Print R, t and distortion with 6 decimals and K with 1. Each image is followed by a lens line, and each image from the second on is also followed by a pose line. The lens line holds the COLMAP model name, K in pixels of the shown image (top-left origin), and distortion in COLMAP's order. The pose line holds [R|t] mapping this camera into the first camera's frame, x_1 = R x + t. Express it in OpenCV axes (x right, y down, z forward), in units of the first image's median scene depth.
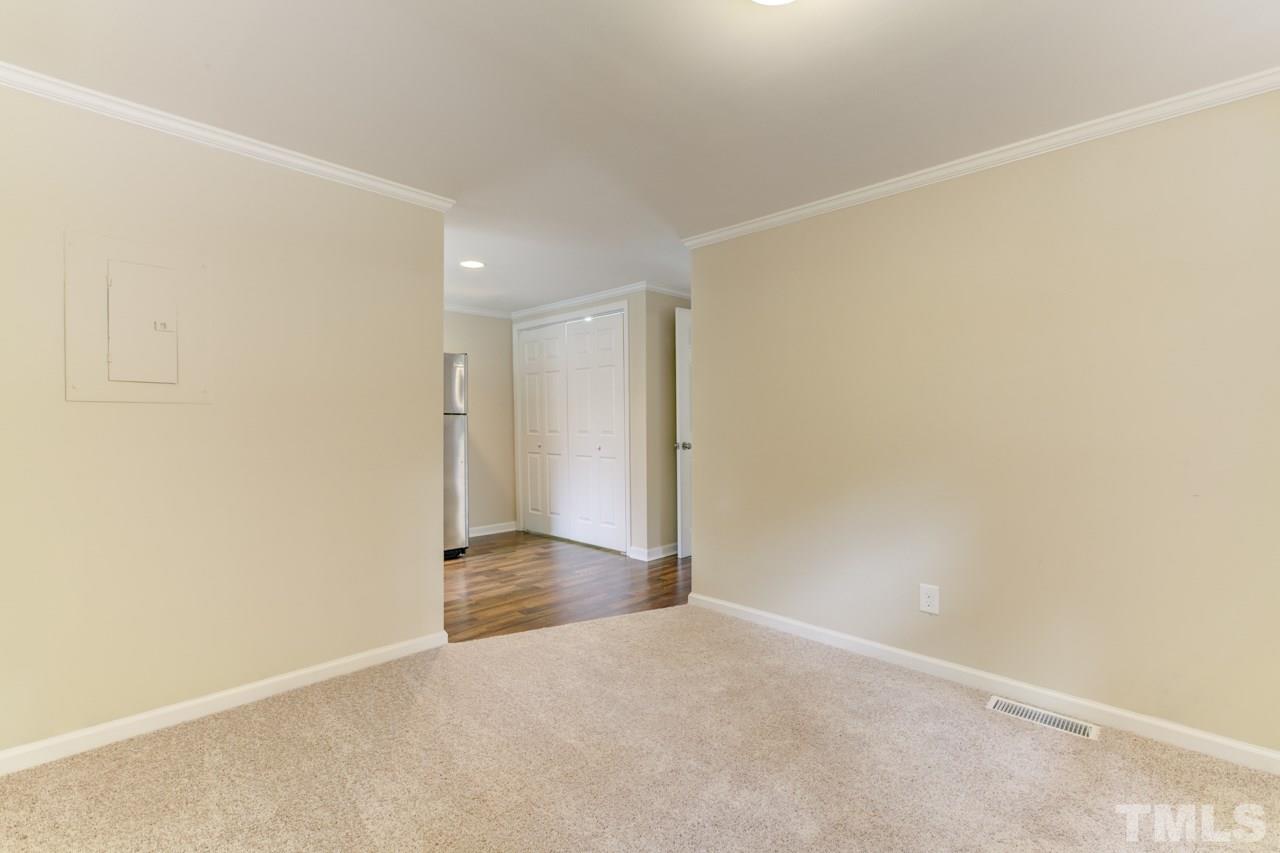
lens RADIAL K [[574.7, 0, 640.1], [0, 574.7, 432.2], [0, 0, 1]] dist [-0.003521, -0.000110]
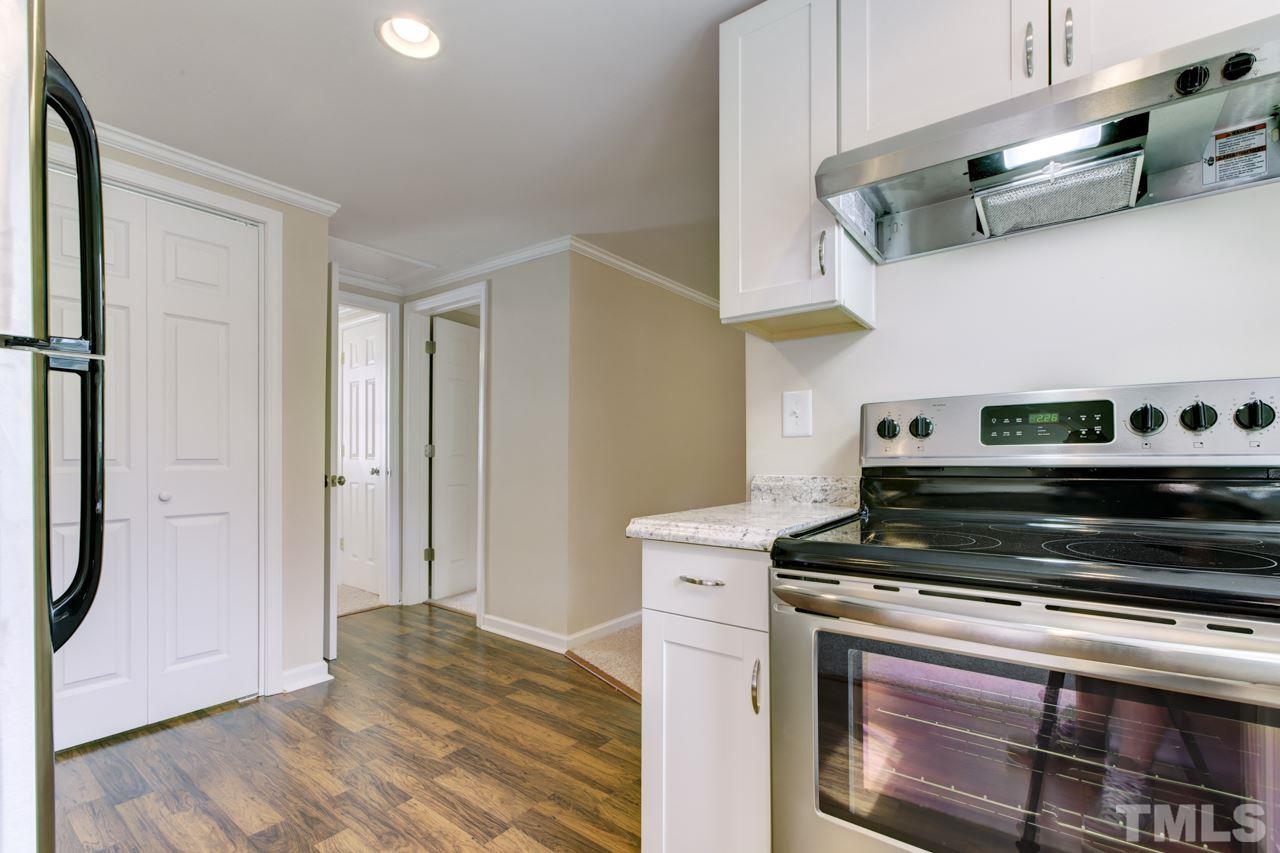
lens RADIAL K [[566.8, 0, 632.1], [0, 566.8, 466.5], [0, 0, 1]] dist [-0.013026, 0.002476]
pose [[-0.129543, -0.006840, 0.991550, -0.980682], [0.013342, 0.999874, 0.008641, 0.005031], [-0.991484, 0.014349, -0.129435, 1.239350]]
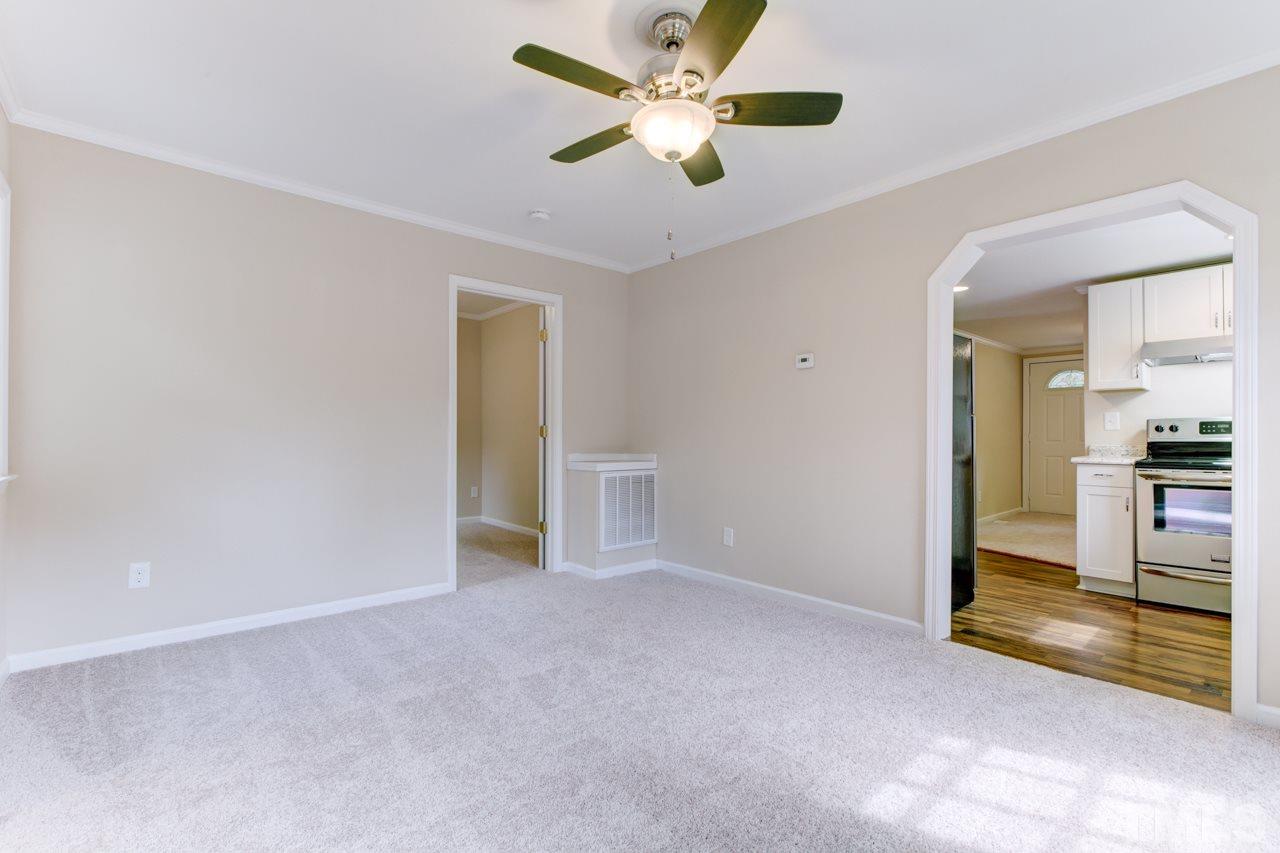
lens RADIAL K [[566.8, 0, 632.0], [0, 566.8, 432.0], [0, 0, 1]] dist [-0.013026, 0.002476]
pose [[0.072226, 0.009070, 0.997347, -1.885546], [0.007129, 0.999928, -0.009610, -0.006810], [-0.997363, 0.007804, 0.072156, 2.052769]]
